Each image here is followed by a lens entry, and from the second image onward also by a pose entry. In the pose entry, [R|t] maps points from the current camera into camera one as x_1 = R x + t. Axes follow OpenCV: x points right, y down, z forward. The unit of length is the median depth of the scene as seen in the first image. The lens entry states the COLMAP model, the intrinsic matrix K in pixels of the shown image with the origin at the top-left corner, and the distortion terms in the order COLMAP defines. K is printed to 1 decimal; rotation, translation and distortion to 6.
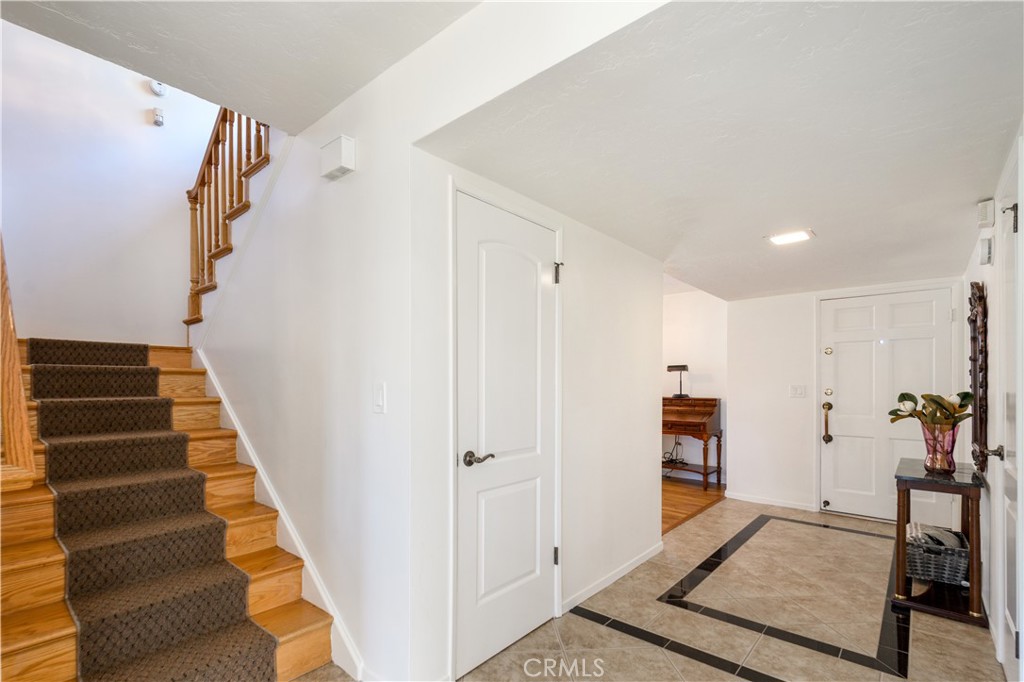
lens RADIAL K [[476.5, 0, 494.1], [0, 476.5, 364.3], [0, 0, 1]] dist [-0.009555, -0.000194]
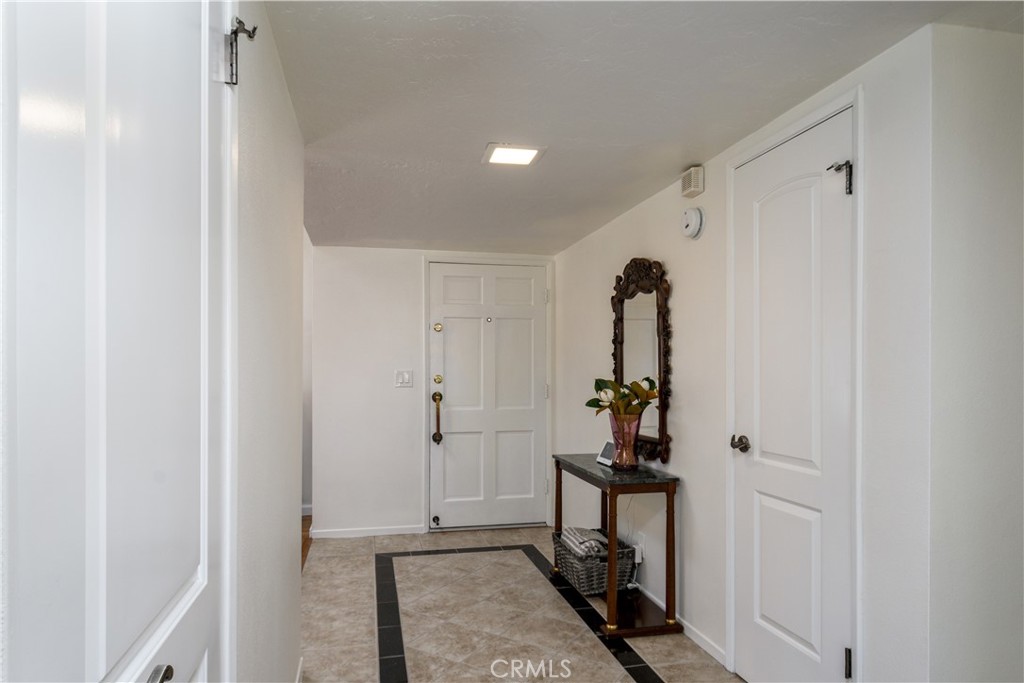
lens RADIAL K [[611.7, 0, 511.7], [0, 611.7, 363.9], [0, 0, 1]] dist [-0.021660, -0.000975]
pose [[0.569708, 0.003896, 0.821838, -0.093037], [-0.029886, 0.999426, 0.015980, 0.018359], [-0.821303, -0.033665, 0.569497, 0.453151]]
